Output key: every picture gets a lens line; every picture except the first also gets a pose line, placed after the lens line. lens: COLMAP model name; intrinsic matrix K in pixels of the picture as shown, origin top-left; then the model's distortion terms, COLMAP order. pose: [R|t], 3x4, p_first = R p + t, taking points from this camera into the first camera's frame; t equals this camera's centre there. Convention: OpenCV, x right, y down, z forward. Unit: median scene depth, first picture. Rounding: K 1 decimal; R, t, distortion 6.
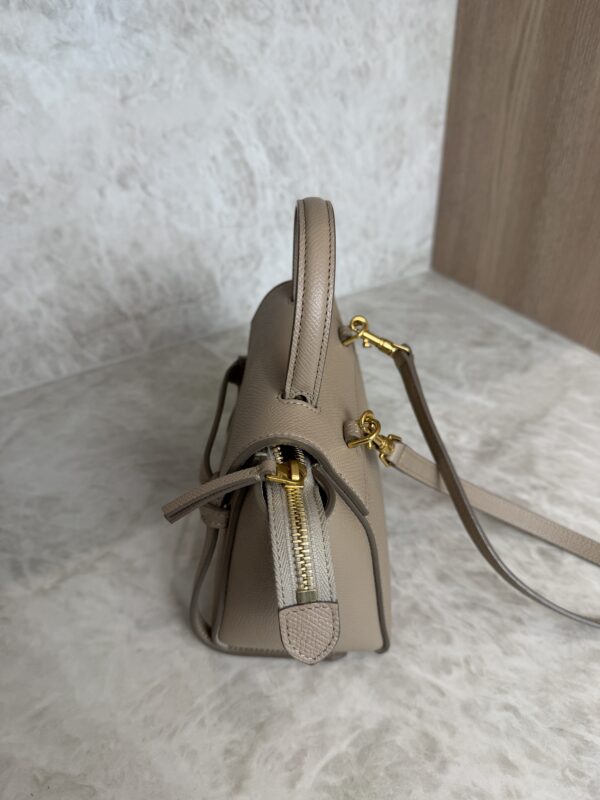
lens RADIAL K [[591.3, 0, 300.0], [0, 591.3, 400.0], [0, 0, 1]] dist [-0.033393, 0.002052]
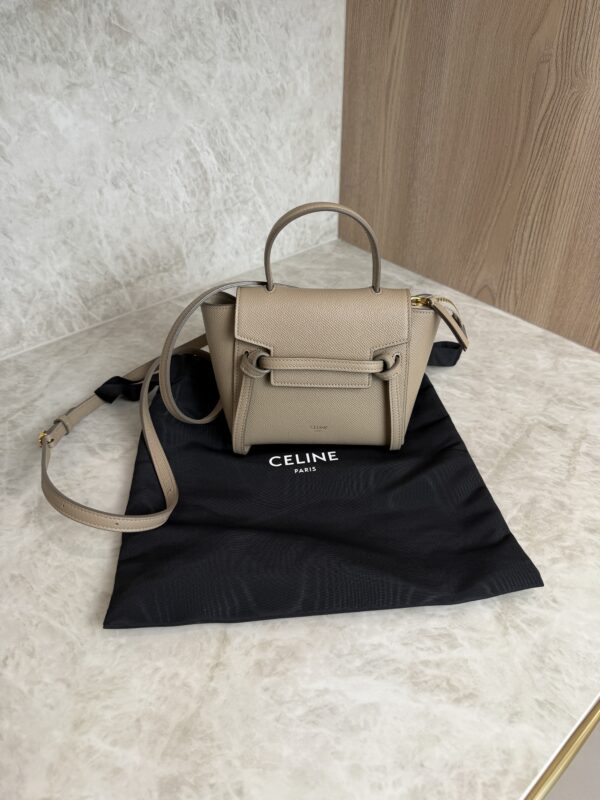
lens RADIAL K [[566.3, 0, 300.0], [0, 566.3, 400.0], [0, 0, 1]] dist [0.005119, -0.032290]
pose [[0.986072, -0.089657, 0.140082, -0.119414], [0.082526, 0.995019, 0.055918, 0.099569], [-0.144398, -0.043579, 0.988560, -0.416988]]
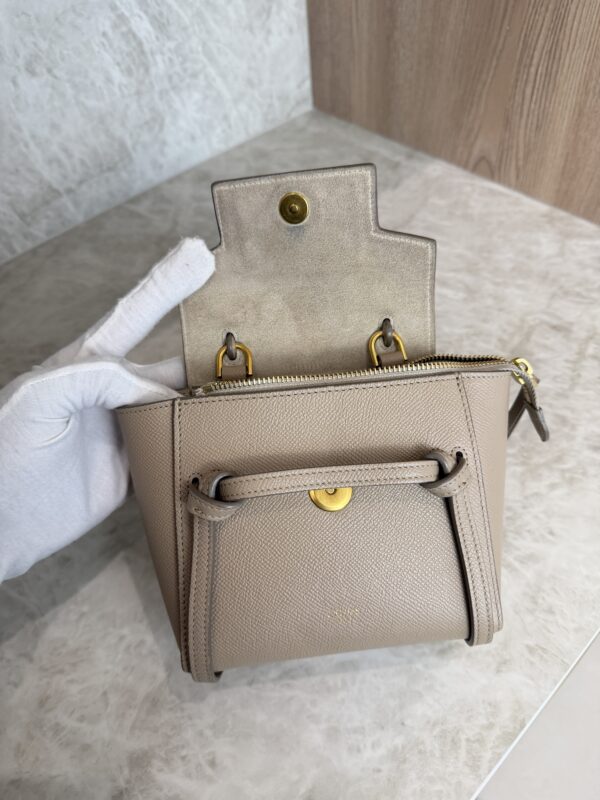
lens RADIAL K [[584.5, 0, 300.0], [0, 584.5, 400.0], [0, 0, 1]] dist [-0.064684, 0.037510]
pose [[0.977510, -0.188924, 0.093715, -0.018622], [0.160234, 0.954265, 0.252397, 0.047593], [-0.137113, -0.231704, 0.963075, -0.308311]]
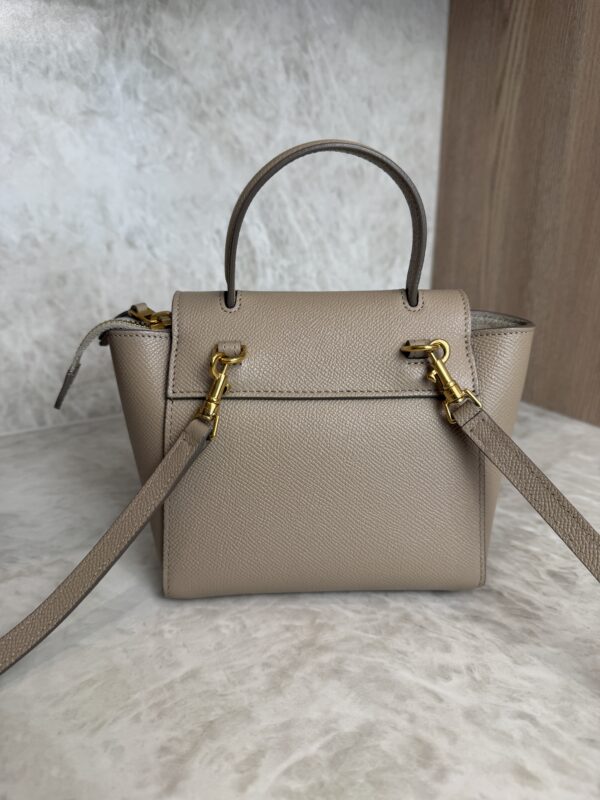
lens RADIAL K [[591.3, 0, 300.0], [0, 591.3, 400.0], [0, 0, 1]] dist [-0.033393, 0.002052]
pose [[0.999402, 0.031822, -0.013500, 0.032586], [-0.034397, 0.954193, -0.297207, 0.234024], [0.003424, 0.297494, 0.954718, 0.073243]]
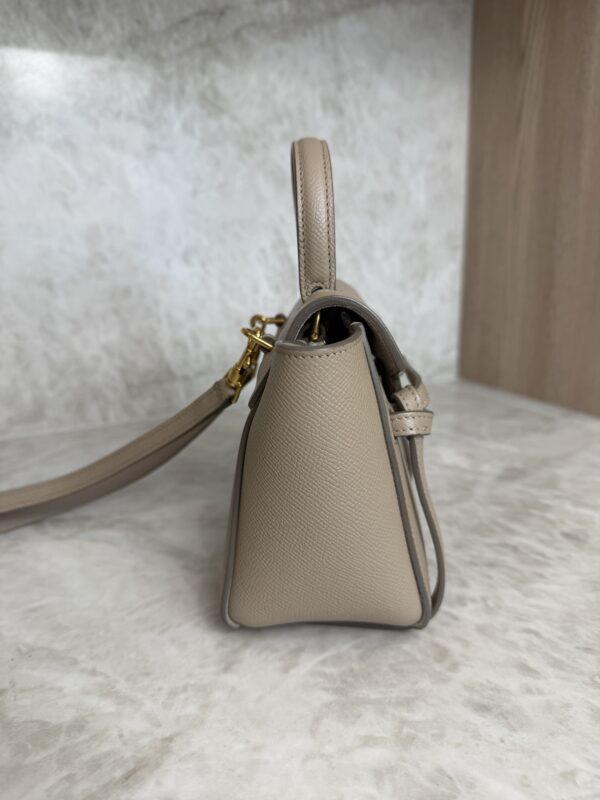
lens RADIAL K [[591.5, 0, 296.4], [0, 591.5, 395.9], [0, 0, 1]] dist [-0.036286, -0.007071]
pose [[0.995594, 0.026932, -0.089813, 0.043512], [-0.057422, 0.932357, -0.356949, 0.342329], [0.074124, 0.360534, 0.929796, -0.005485]]
